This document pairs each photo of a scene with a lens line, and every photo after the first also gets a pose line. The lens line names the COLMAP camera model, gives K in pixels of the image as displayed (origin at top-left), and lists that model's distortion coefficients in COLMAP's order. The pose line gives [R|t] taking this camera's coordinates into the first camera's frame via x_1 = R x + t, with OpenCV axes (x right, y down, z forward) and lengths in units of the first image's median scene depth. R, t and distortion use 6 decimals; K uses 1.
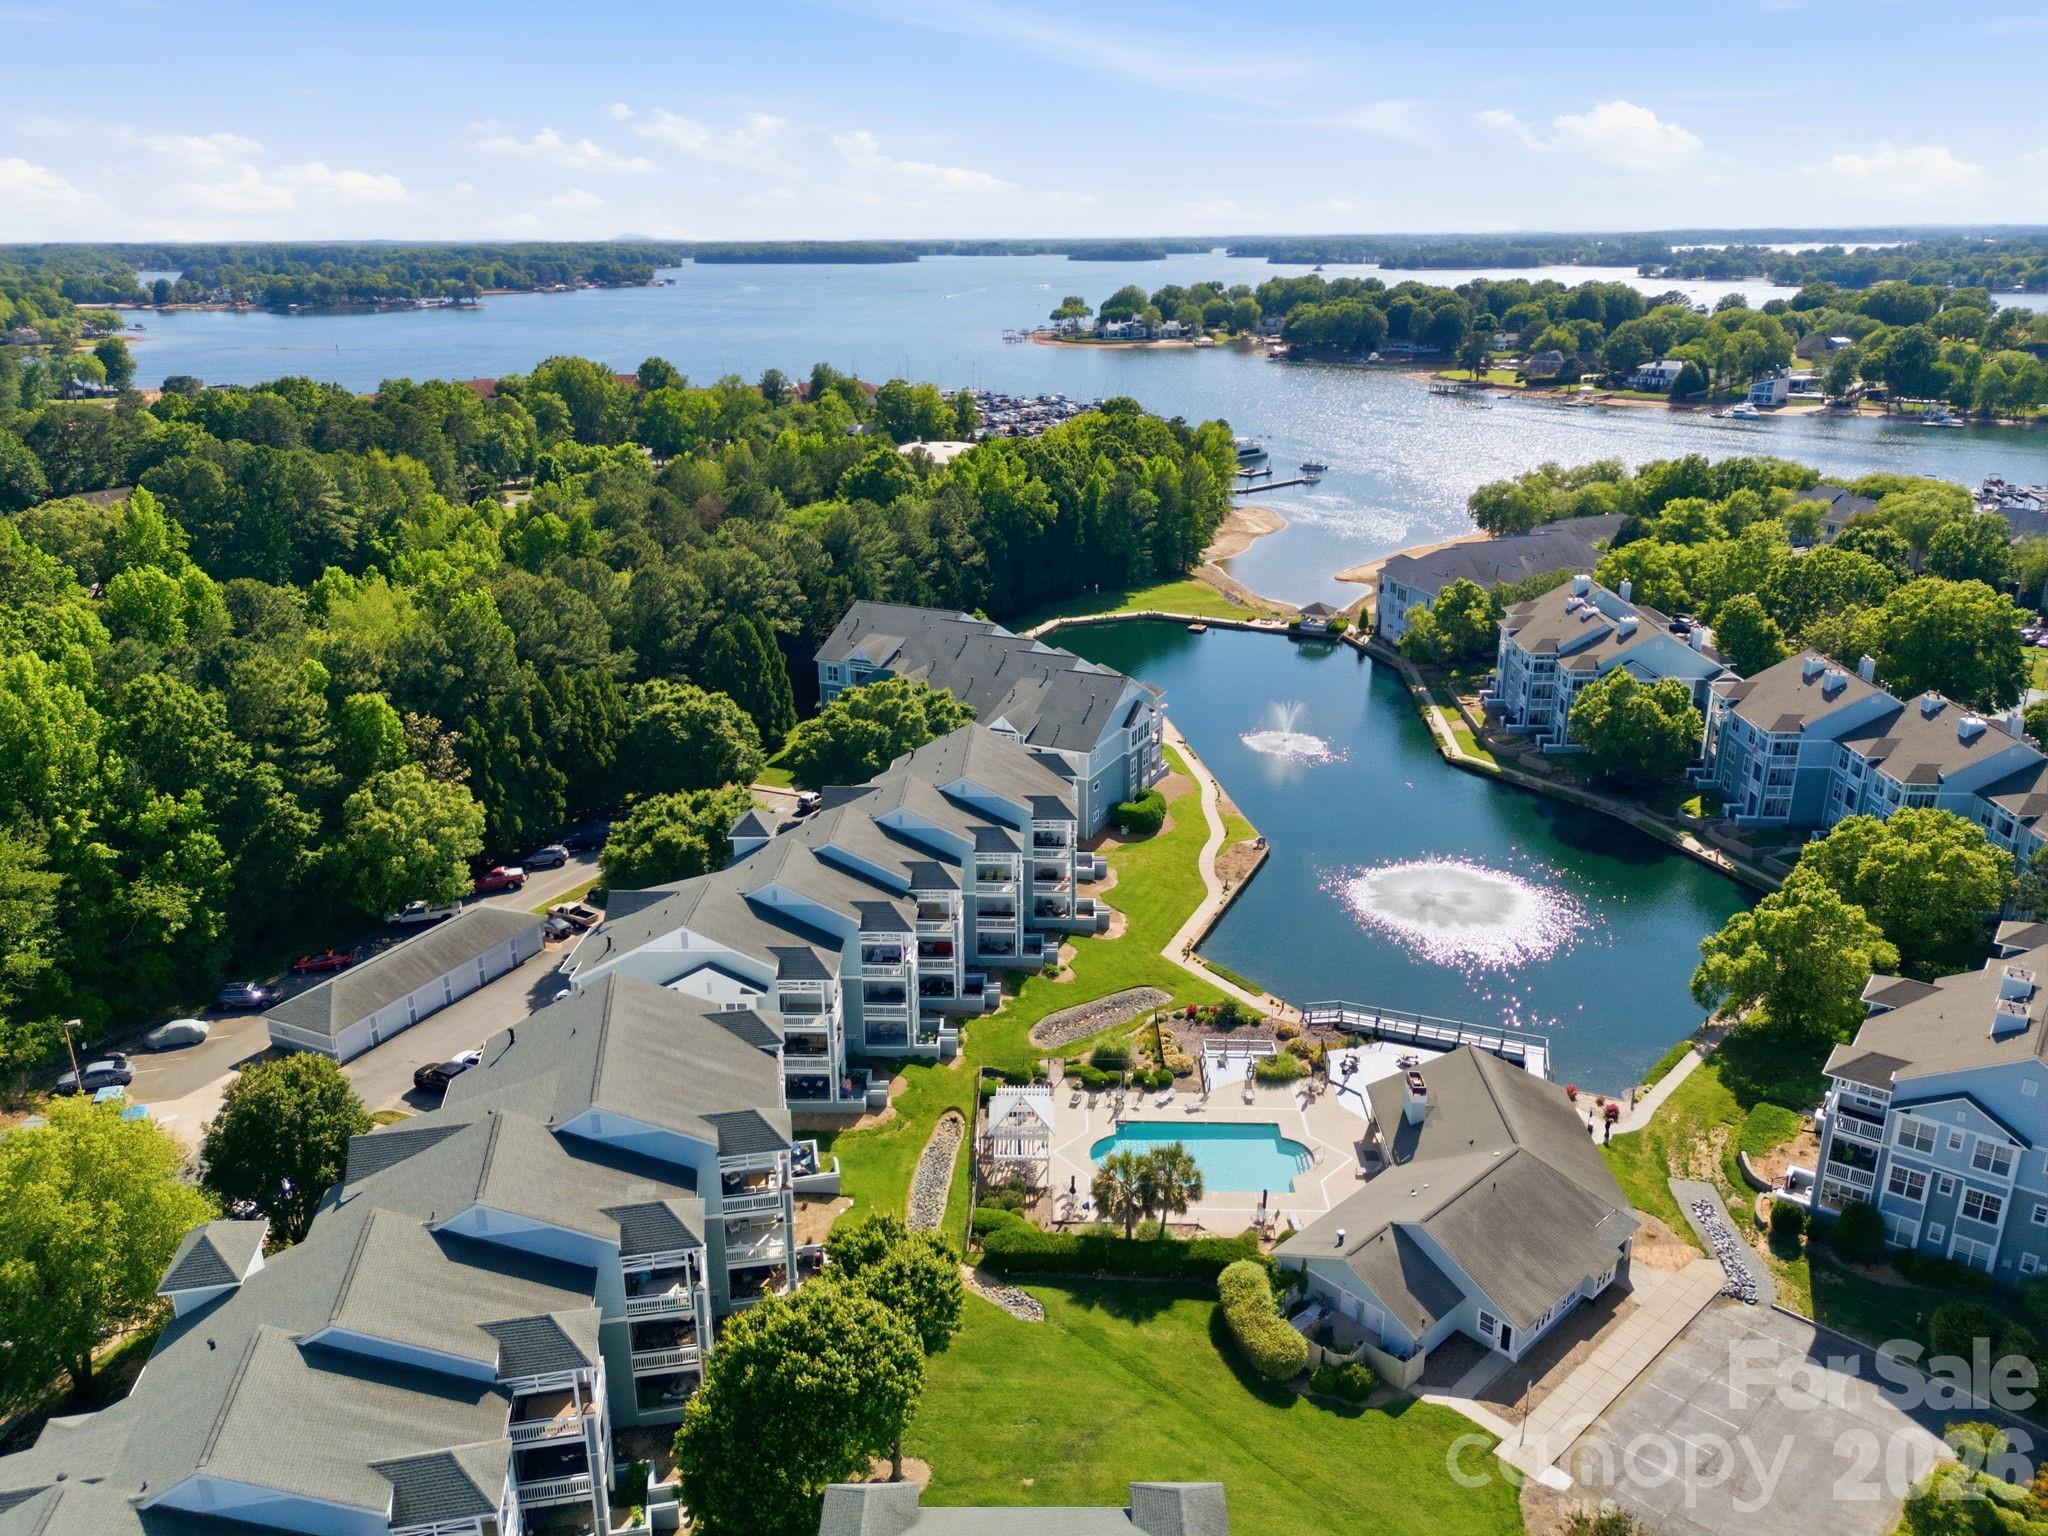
lens RADIAL K [[1492.0, 0, 1028.6], [0, 1492.0, 767.5], [0, 0, 1]] dist [0.079497, -0.087133]
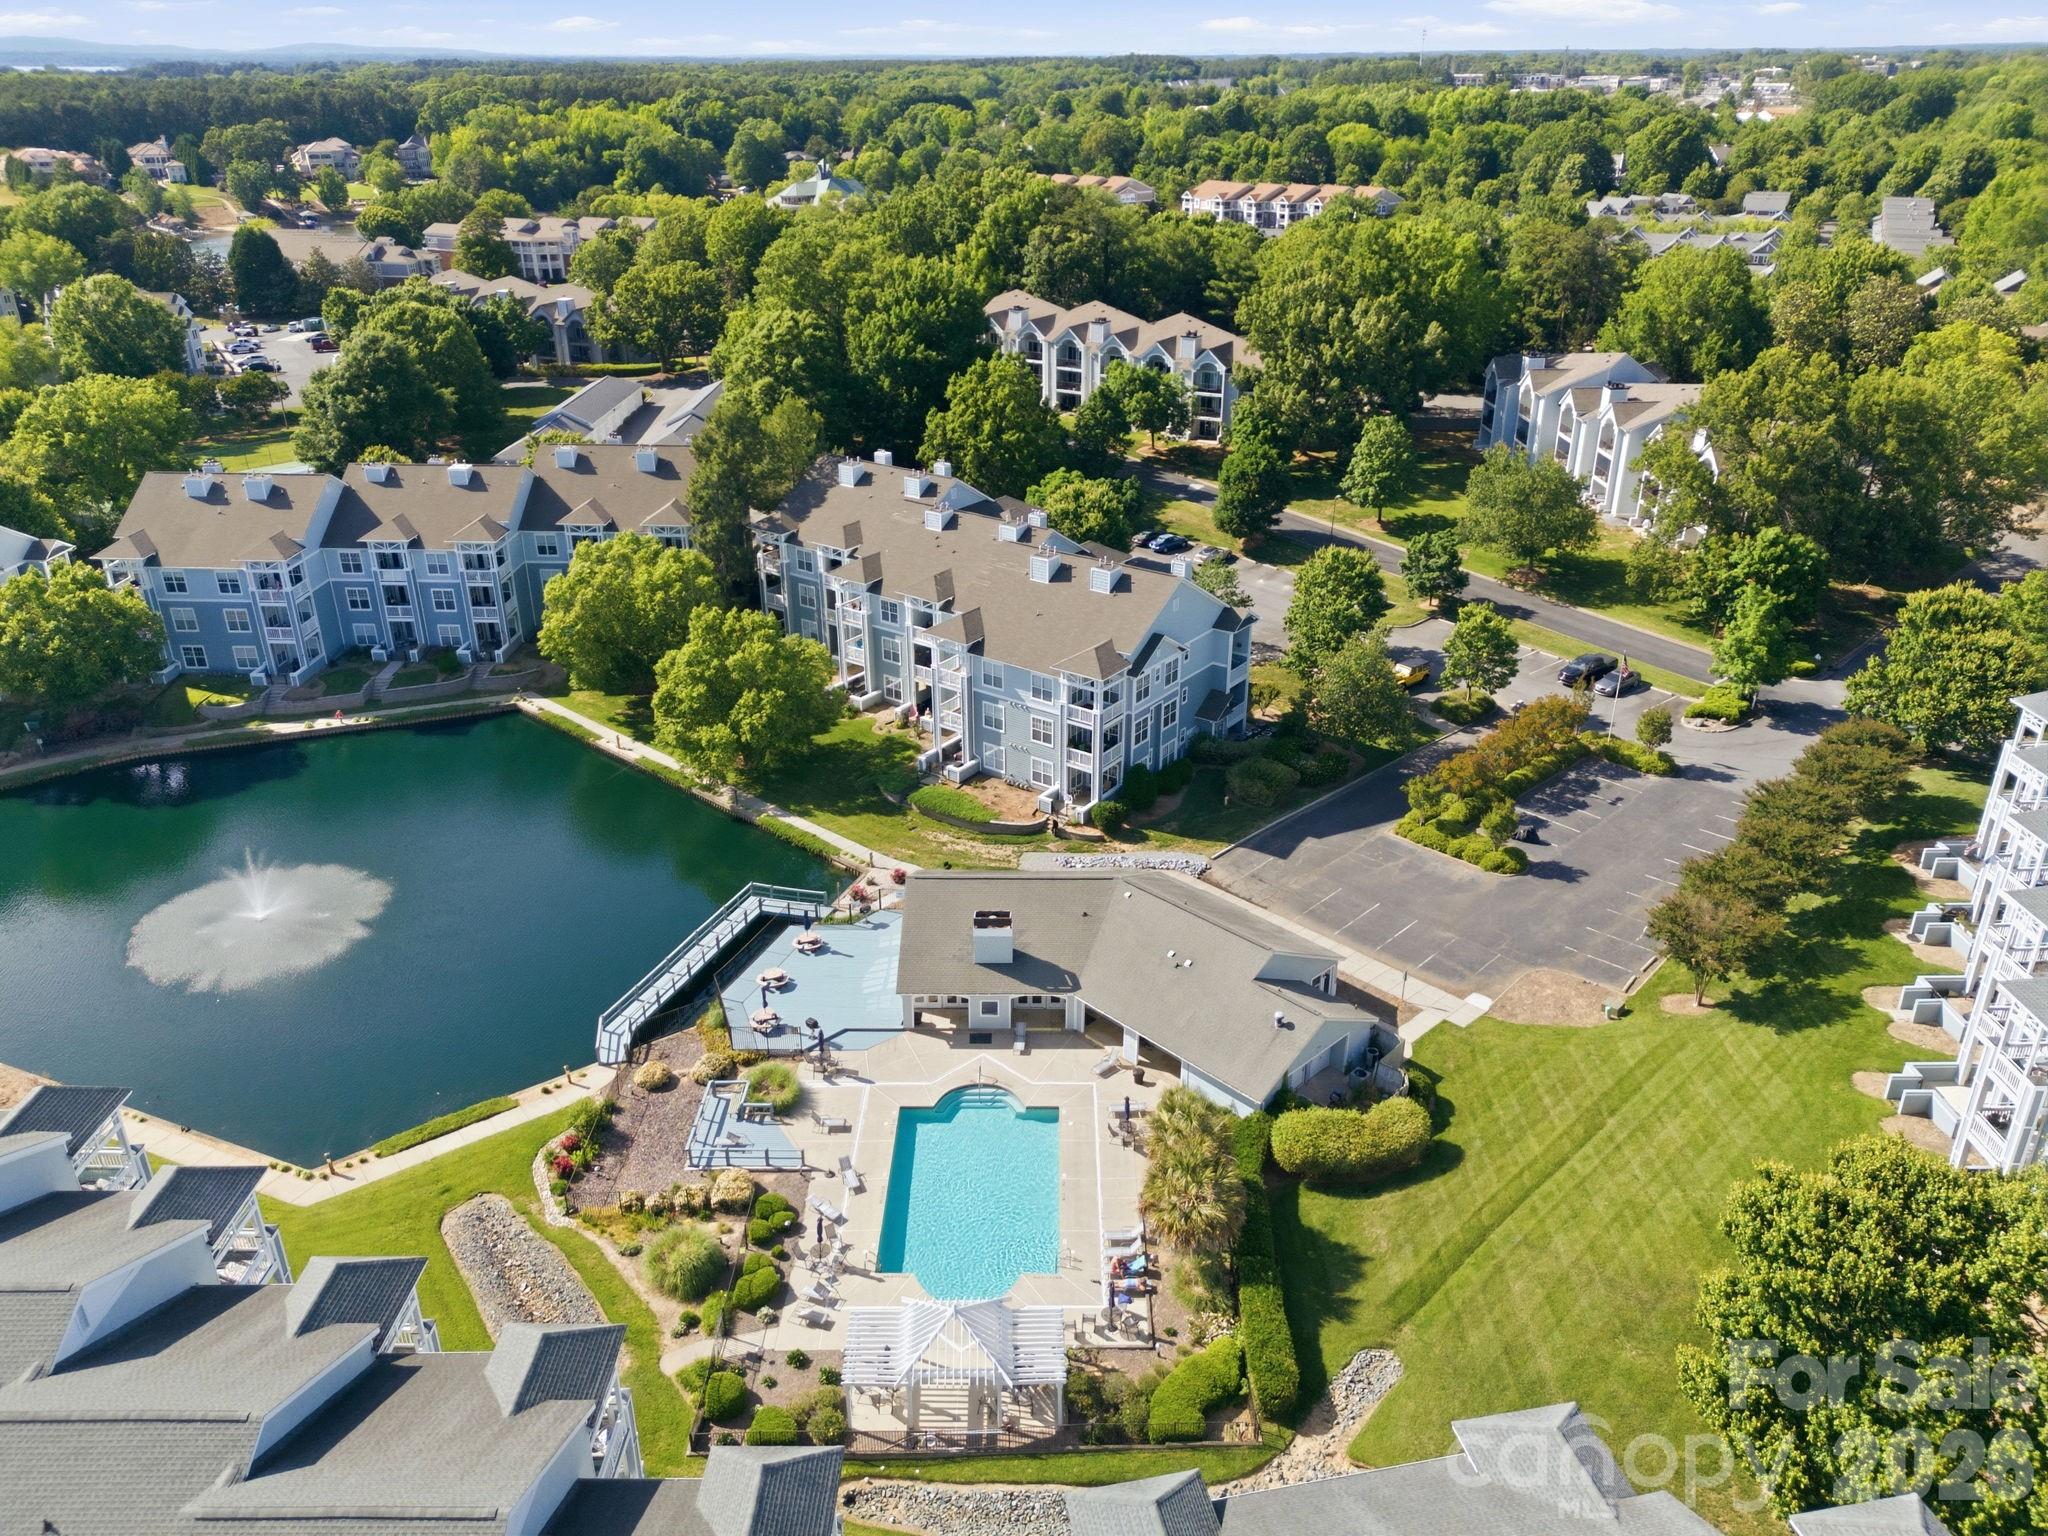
lens RADIAL K [[1492.0, 0, 1028.6], [0, 1492.0, 767.5], [0, 0, 1]] dist [0.079497, -0.087133]
pose [[-0.017934, -0.418570, 0.908008, -0.245770], [0.334521, 0.853304, 0.399960, -0.099212], [-0.942218, 0.310921, 0.124718, 0.467642]]
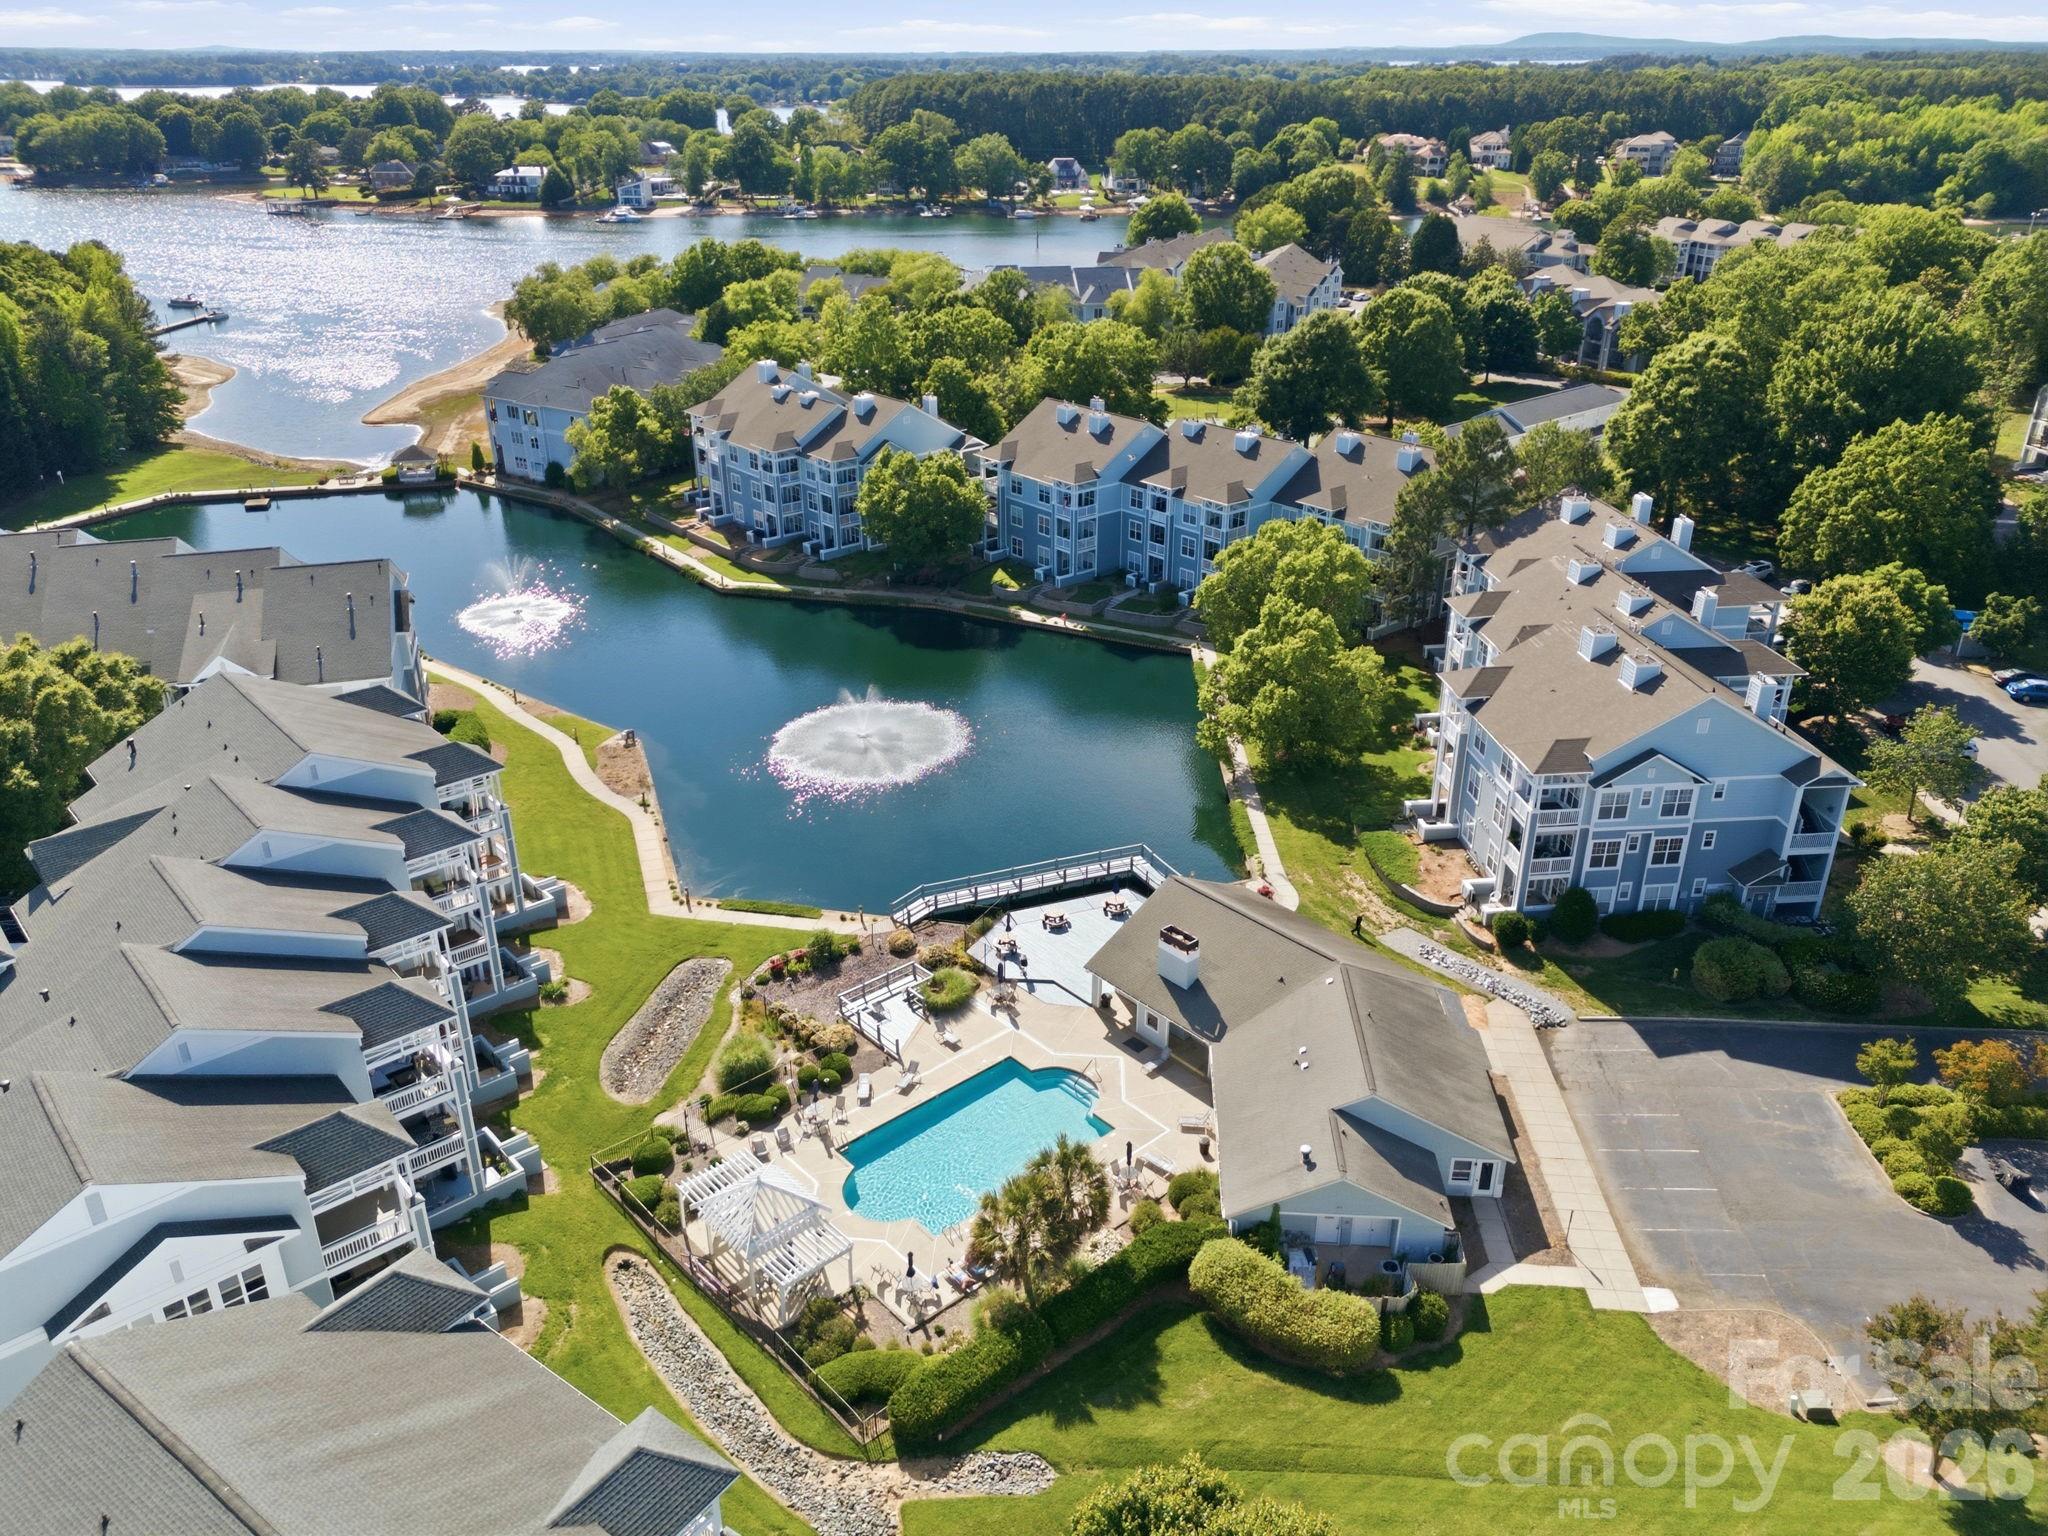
lens RADIAL K [[1492.0, 0, 1028.6], [0, 1492.0, 767.5], [0, 0, 1]] dist [0.079497, -0.087133]
pose [[0.729445, -0.286895, 0.620968, -0.151711], [0.223832, 0.957929, 0.179643, -0.023423], [-0.646382, 0.007953, 0.762973, 0.238544]]
